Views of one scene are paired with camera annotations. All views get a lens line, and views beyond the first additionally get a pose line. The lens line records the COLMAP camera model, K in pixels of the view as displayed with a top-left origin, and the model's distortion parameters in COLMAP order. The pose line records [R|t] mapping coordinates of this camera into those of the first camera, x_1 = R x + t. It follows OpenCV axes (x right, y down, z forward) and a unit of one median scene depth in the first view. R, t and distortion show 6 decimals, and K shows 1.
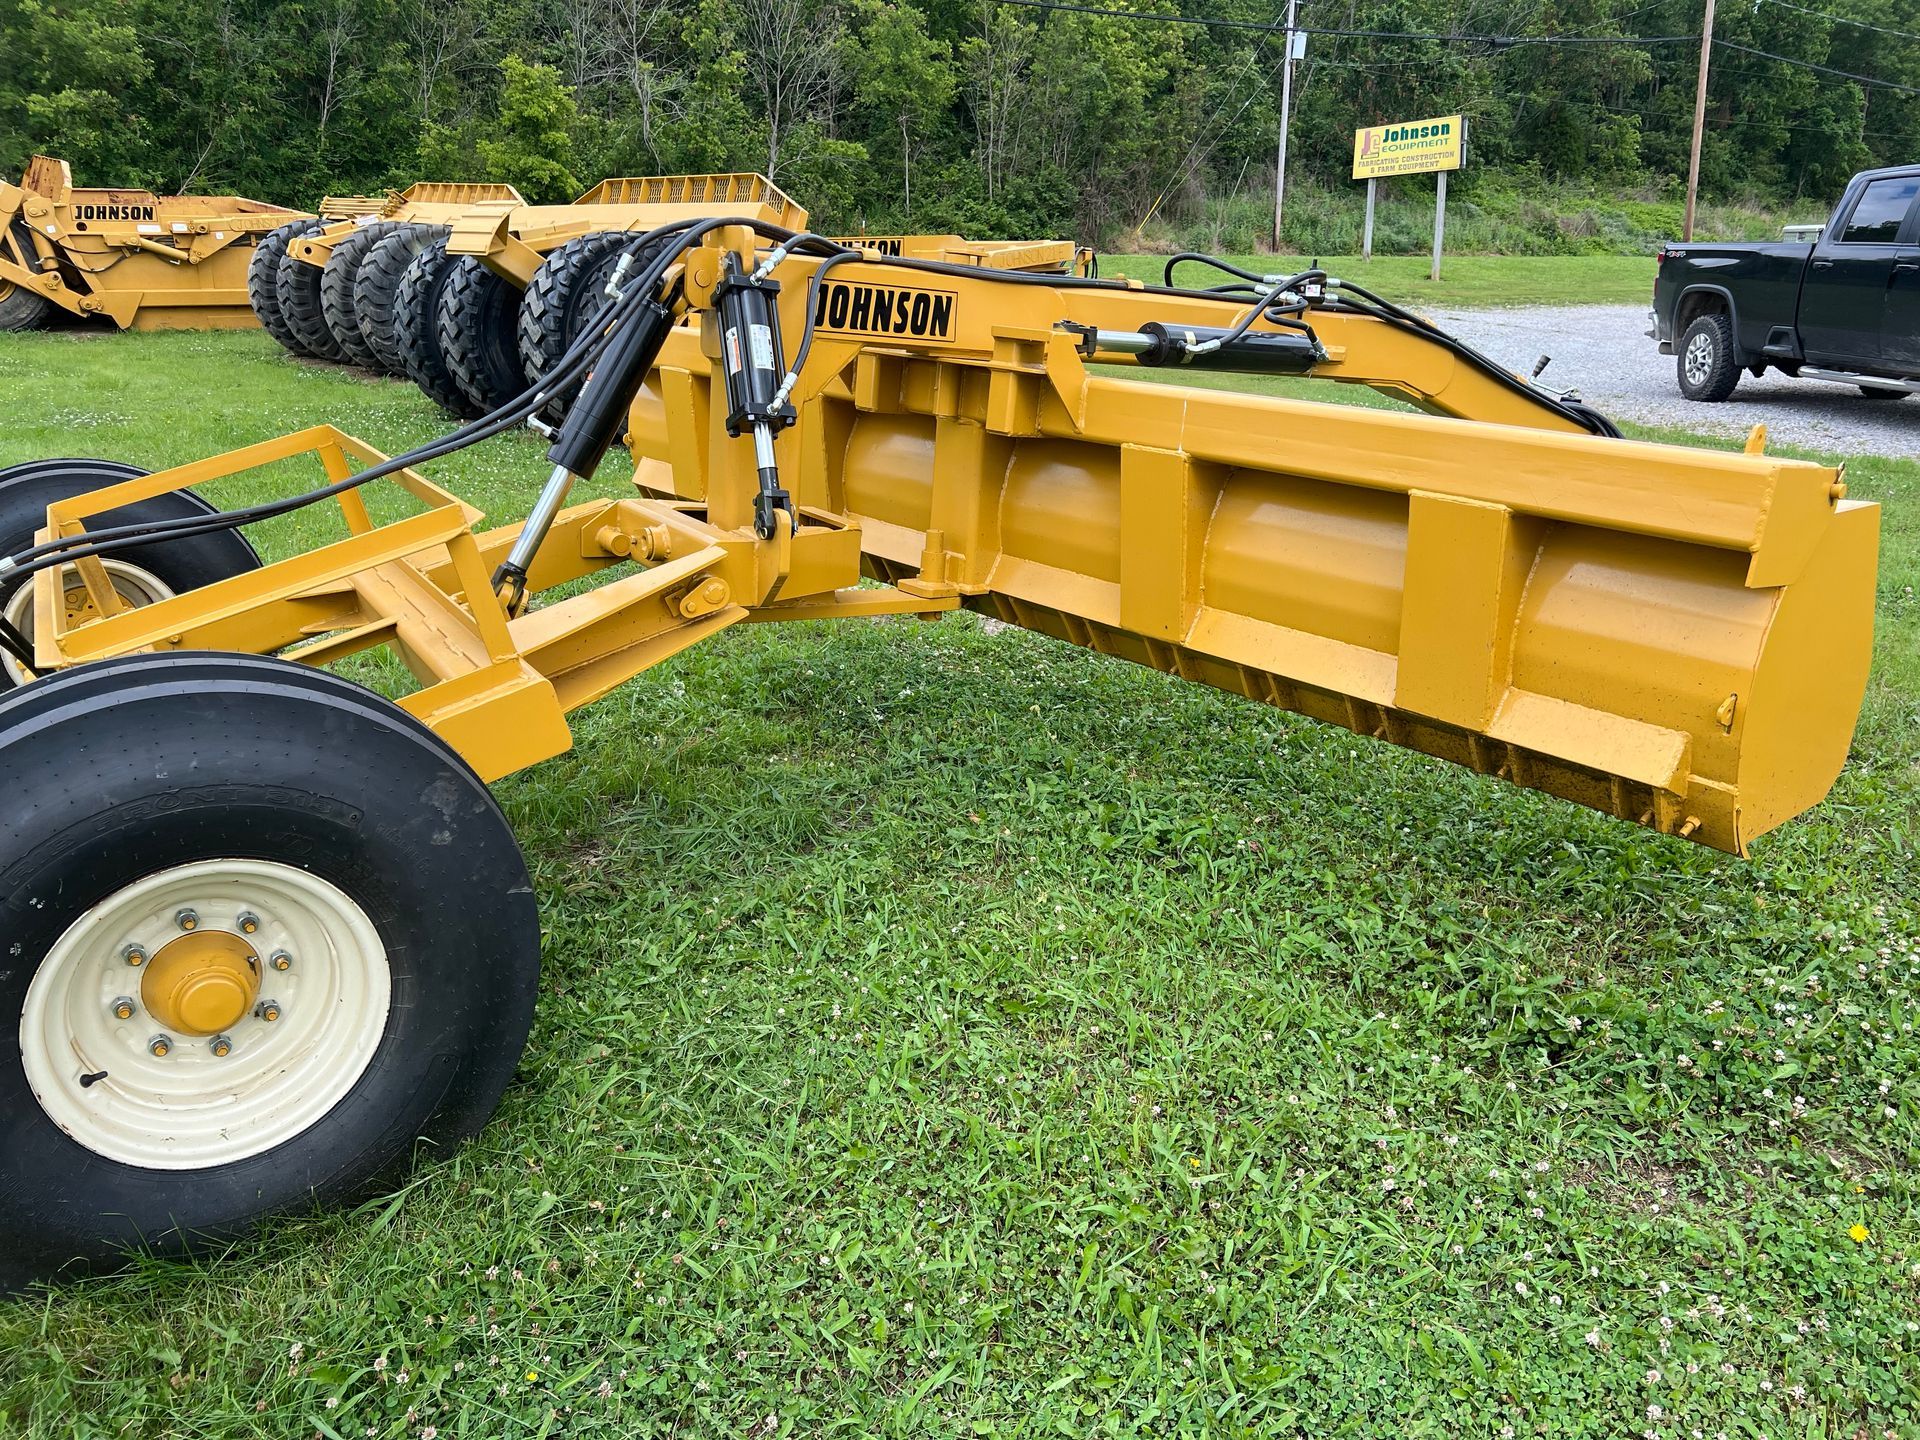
lens RADIAL K [[1394.9, 0, 960.0], [0, 1394.9, 720.0], [0, 0, 1]] dist [0.006306, 0.002547]
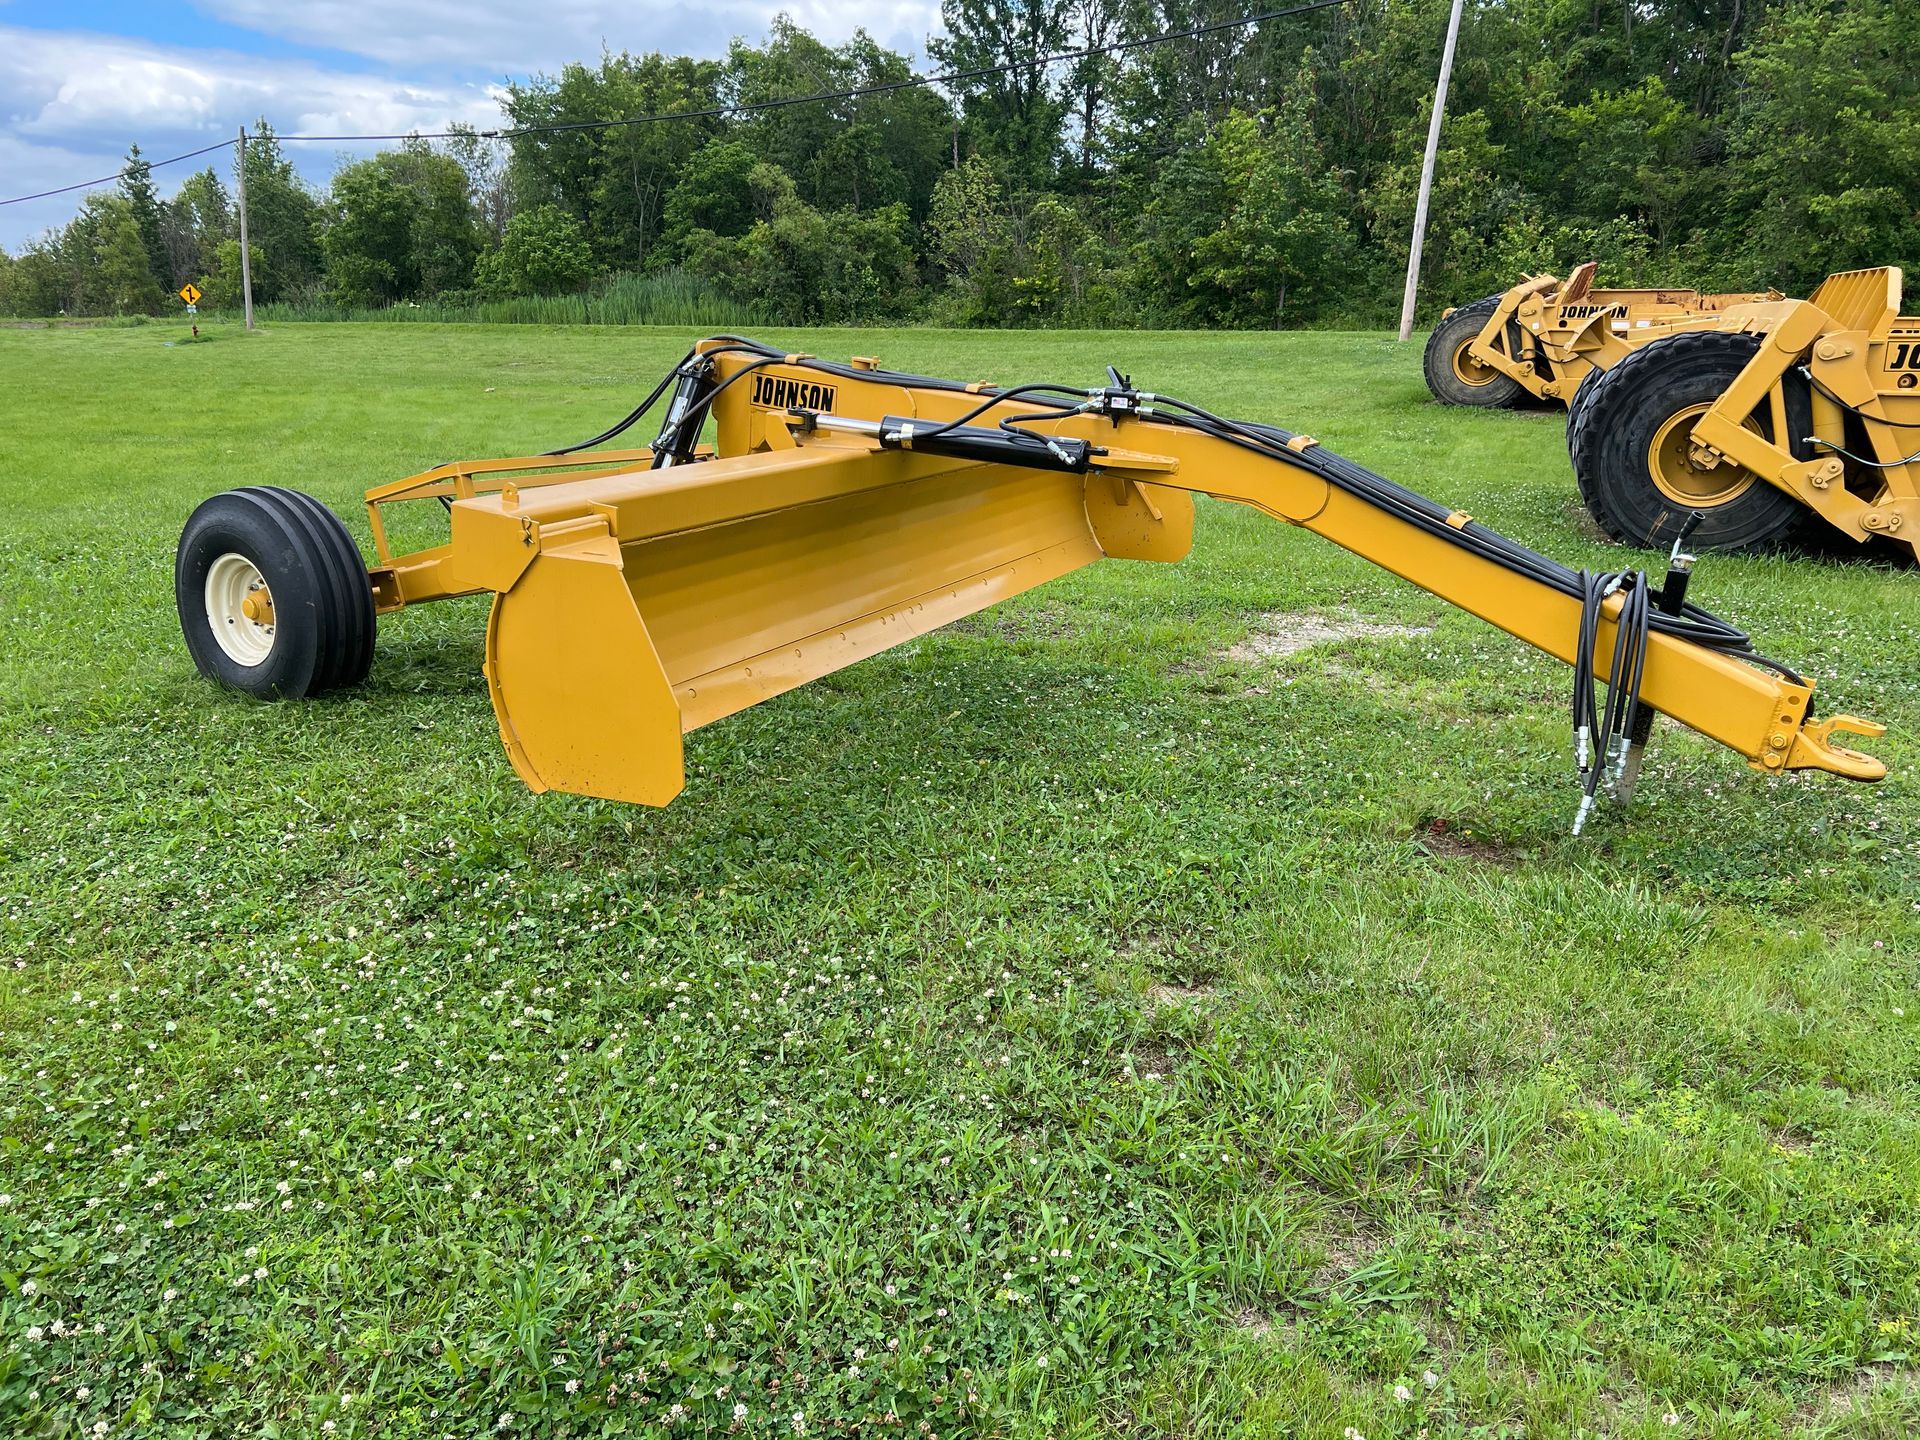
lens RADIAL K [[1394.9, 0, 960.0], [0, 1394.9, 720.0], [0, 0, 1]] dist [0.006306, 0.002547]
pose [[0.429373, 0.249180, -0.868072, 1.409140], [-0.299870, 0.945989, 0.123221, -0.197645], [0.851890, 0.207401, 0.480903, 0.489274]]
